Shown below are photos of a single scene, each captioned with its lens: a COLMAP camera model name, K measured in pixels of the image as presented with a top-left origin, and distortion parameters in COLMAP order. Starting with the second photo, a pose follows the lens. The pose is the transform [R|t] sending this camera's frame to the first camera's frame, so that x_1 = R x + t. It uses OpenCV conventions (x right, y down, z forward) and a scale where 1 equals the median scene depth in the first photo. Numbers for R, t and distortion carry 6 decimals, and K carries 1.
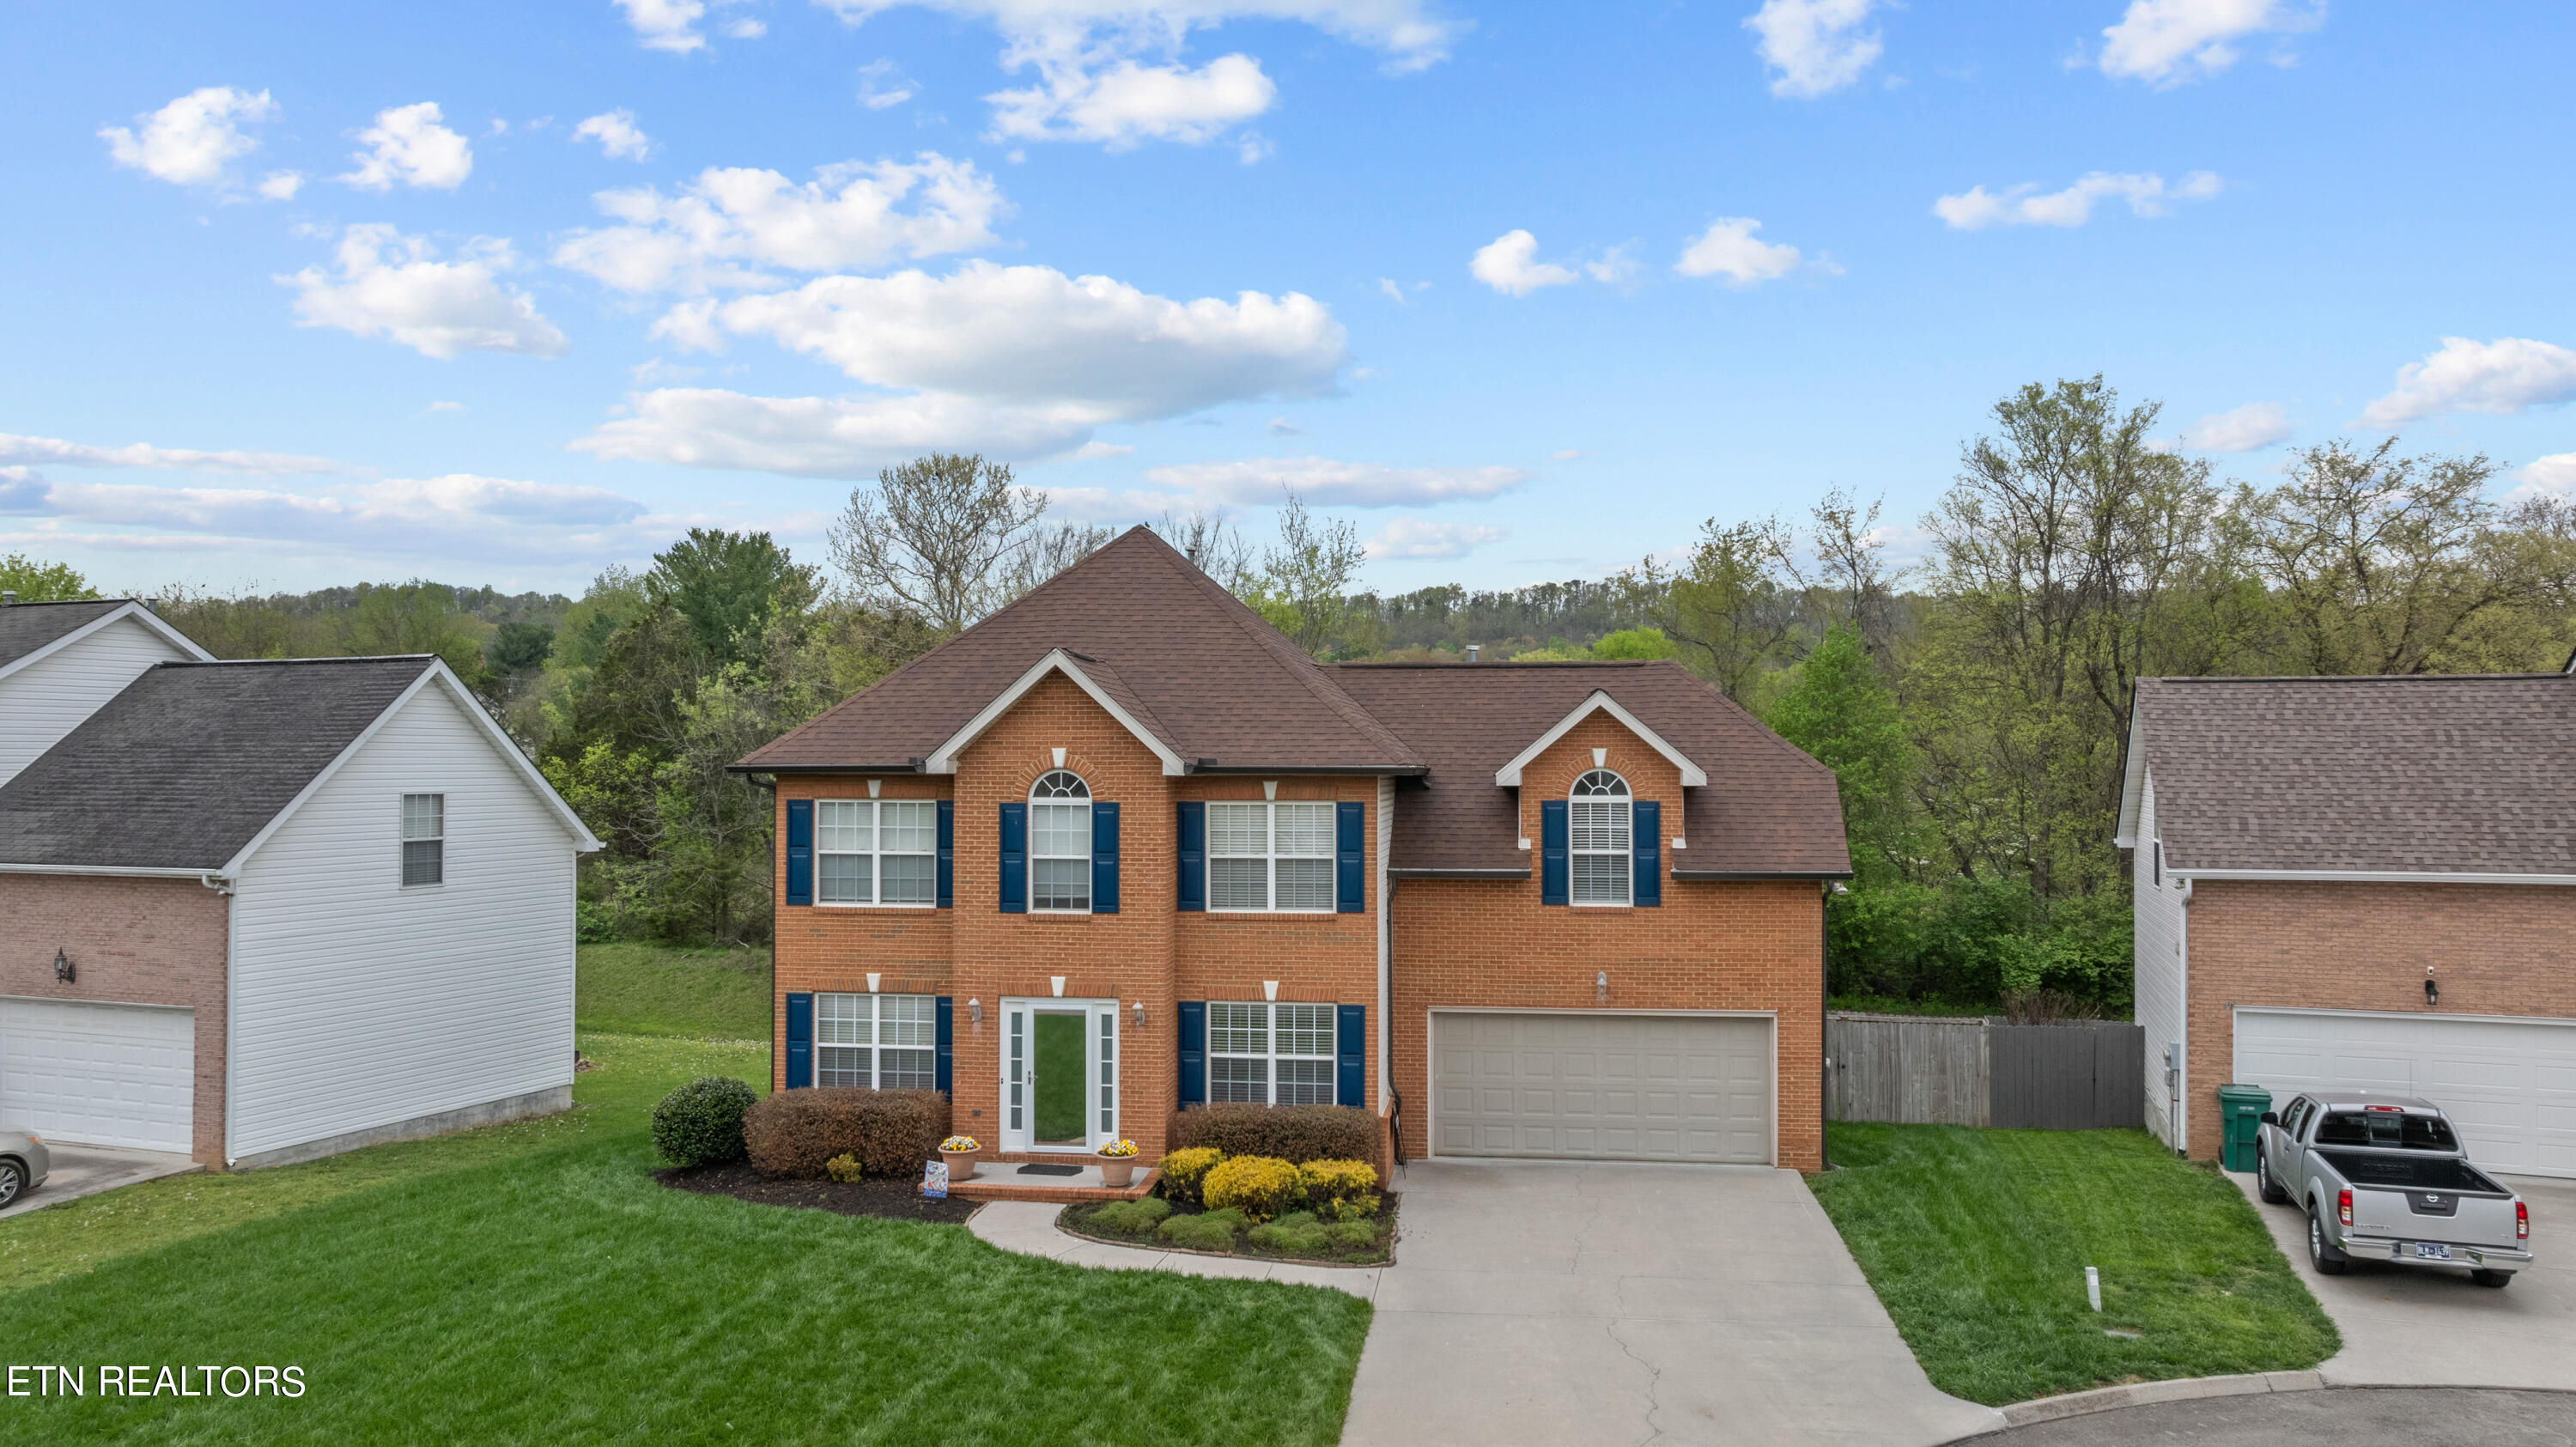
lens RADIAL K [[1832.5, 0, 1288.0], [0, 1832.5, 723.5], [0, 0, 1]] dist [-0.014649, -0.001537]
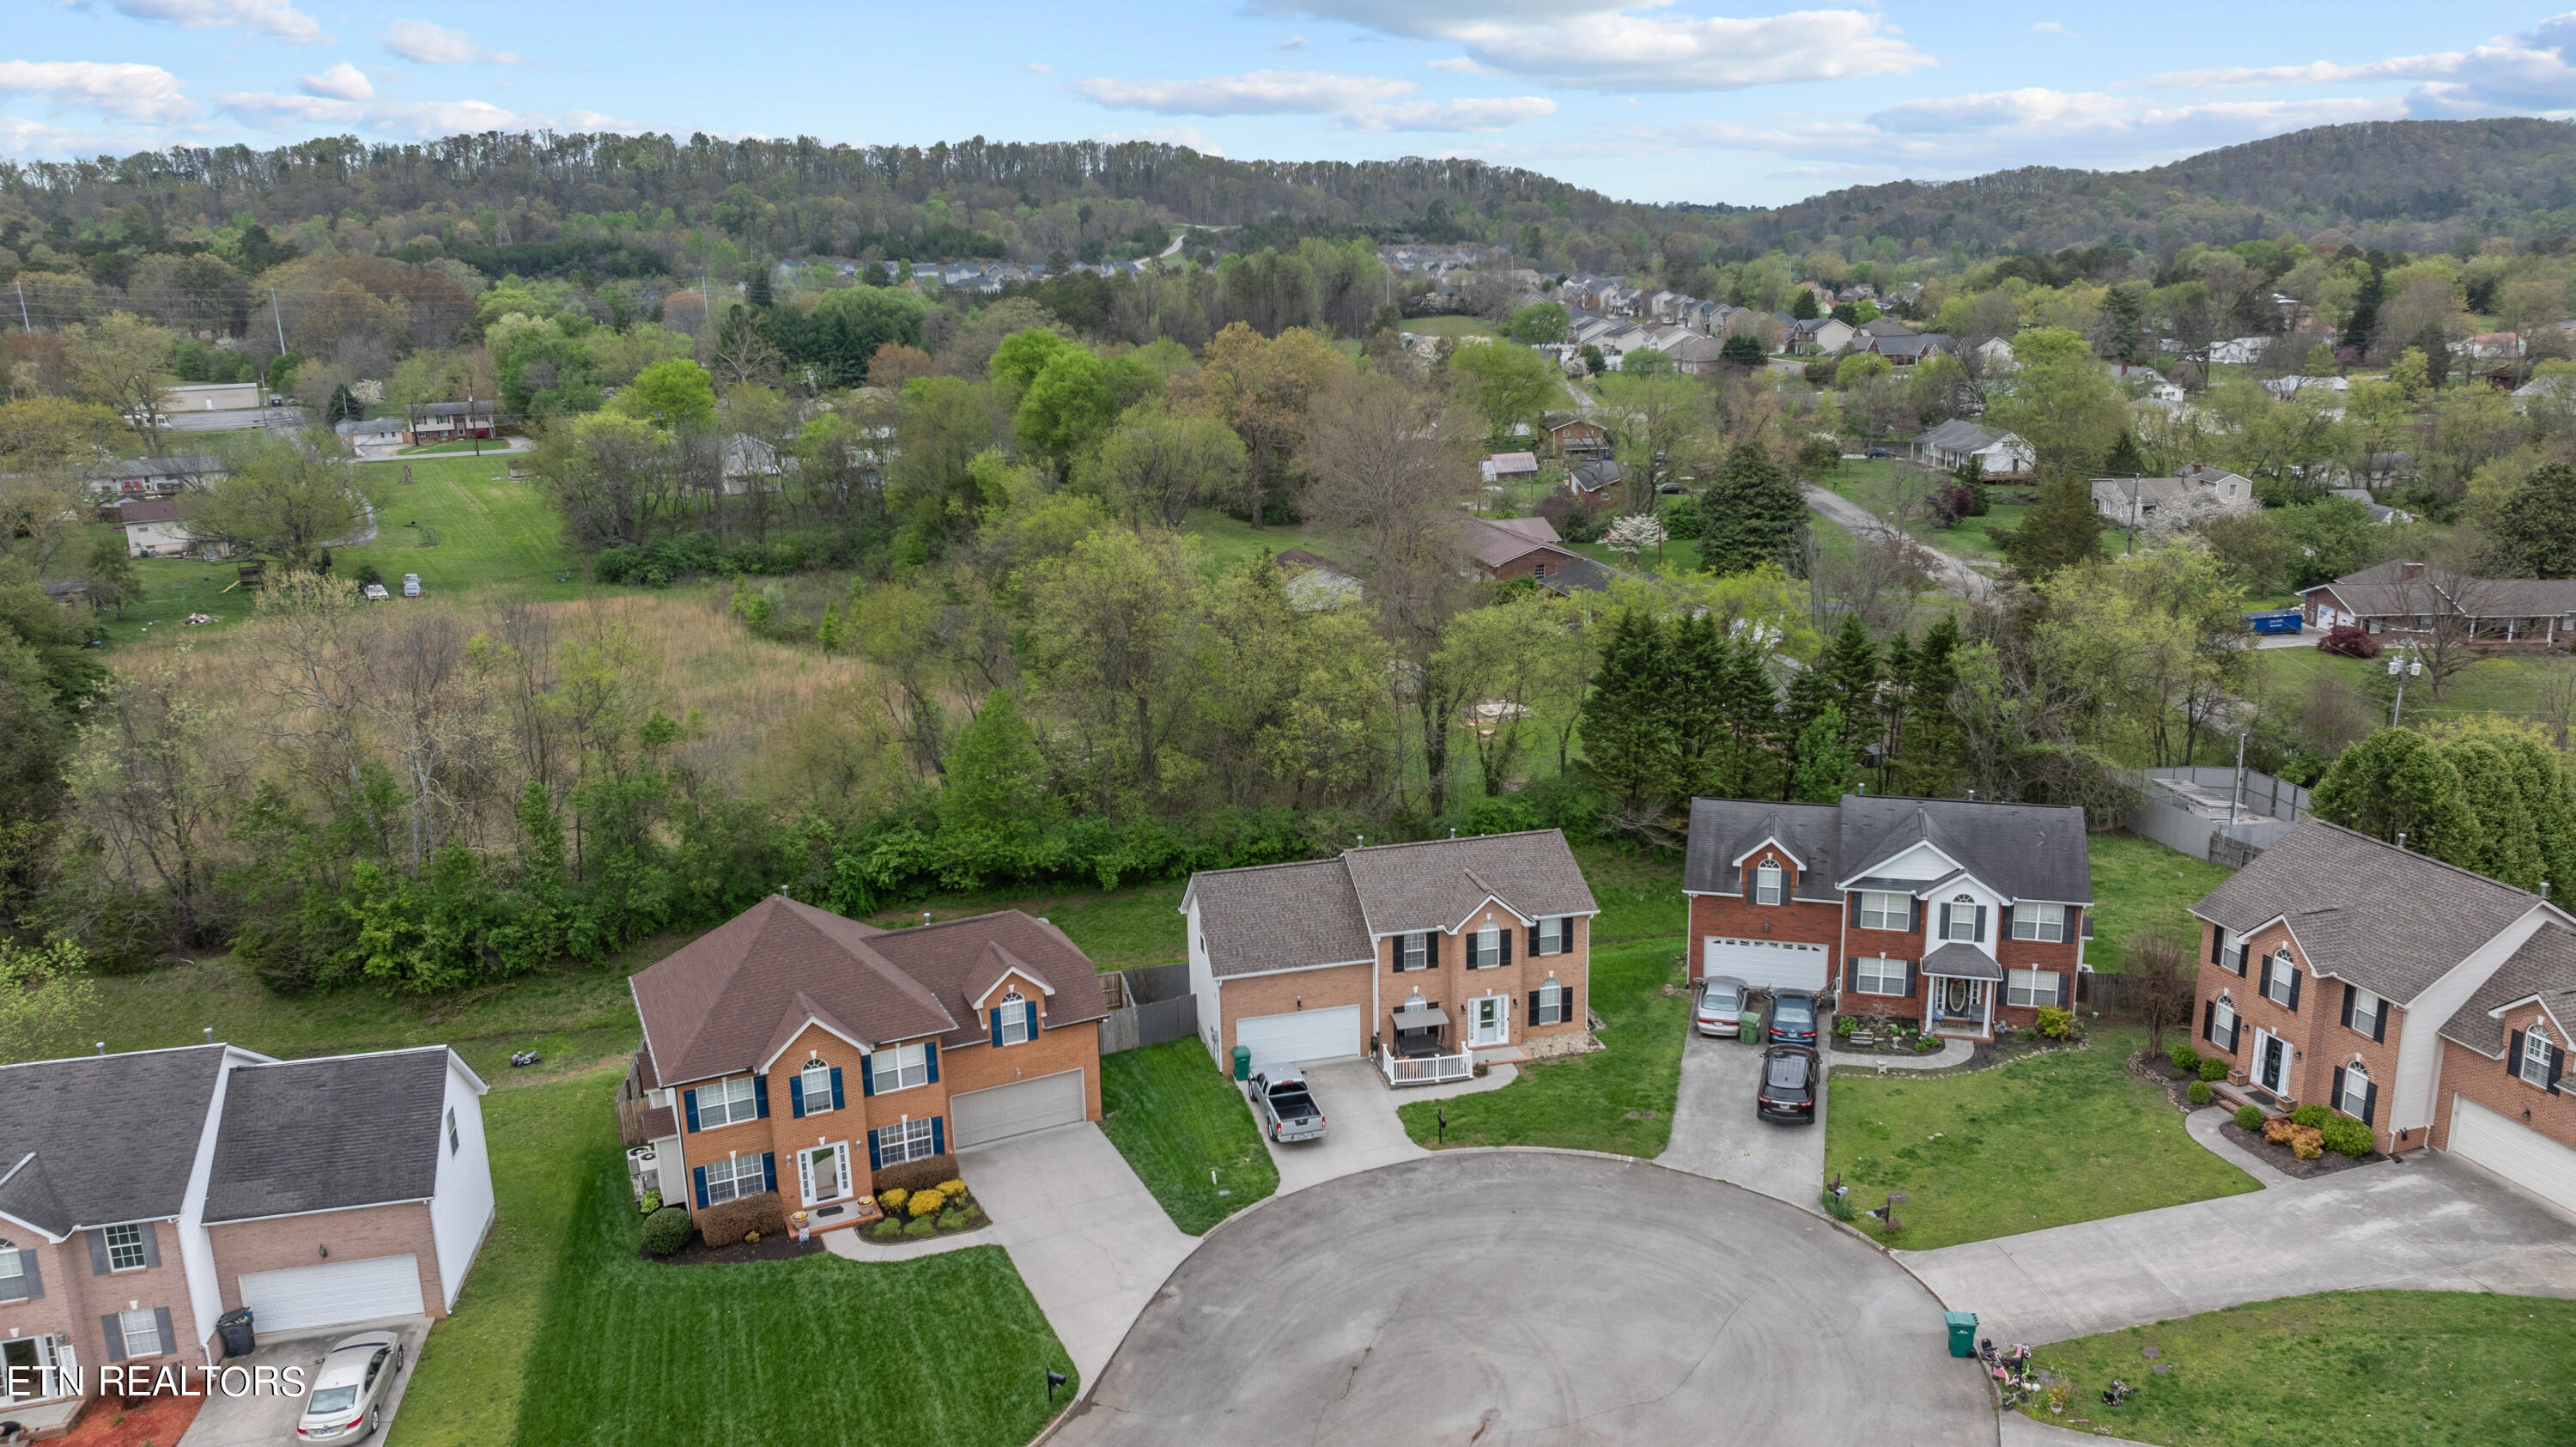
lens RADIAL K [[1760.0, 0, 1288.0], [0, 1760.0, 723.5], [0, 0, 1]] dist [-0.014174, 0.002611]
pose [[0.844557, -0.153115, 0.513107, -0.692786], [0.020872, 0.966931, 0.254184, -0.942710], [-0.535059, -0.203964, 0.819824, -1.097601]]
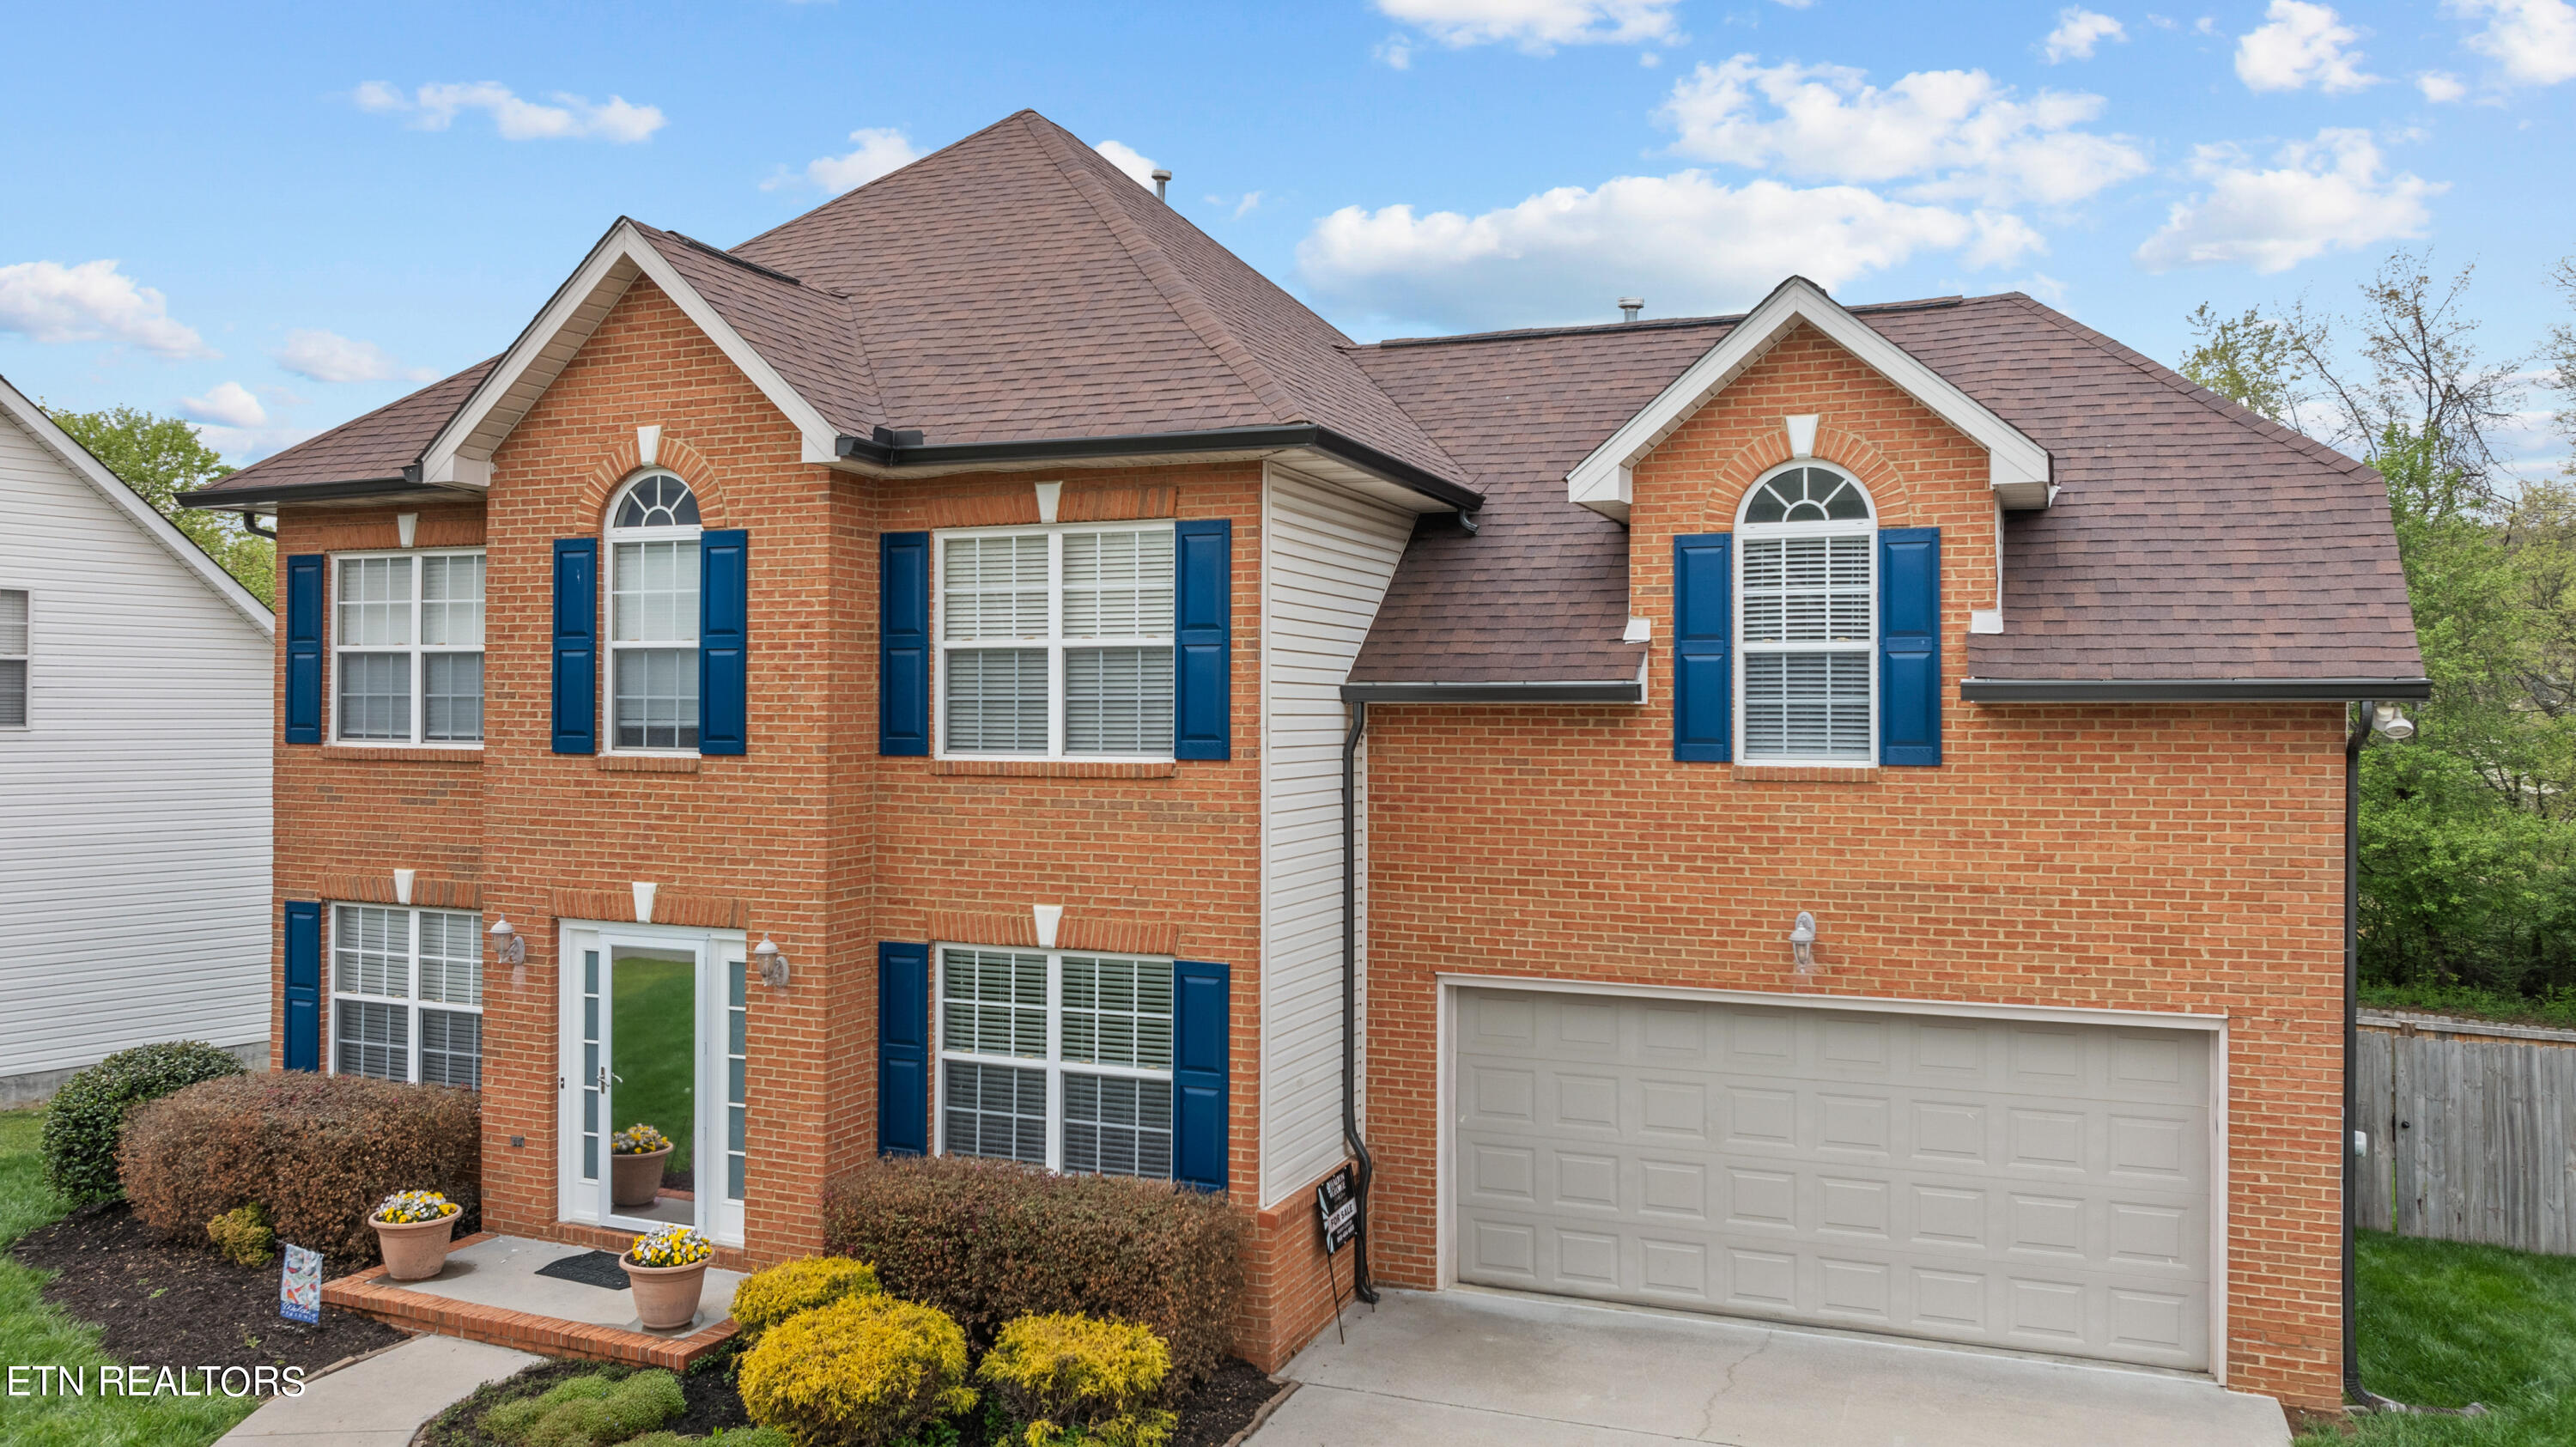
lens RADIAL K [[1841.3, 0, 1291.3], [0, 1841.3, 693.2], [0, 0, 1]] dist [-0.044114, 0.052825]
pose [[0.967402, 0.002213, -0.253236, 0.166094], [-0.000240, 0.999969, 0.007824, 0.079843], [0.253246, -0.007508, 0.967373, 0.542202]]
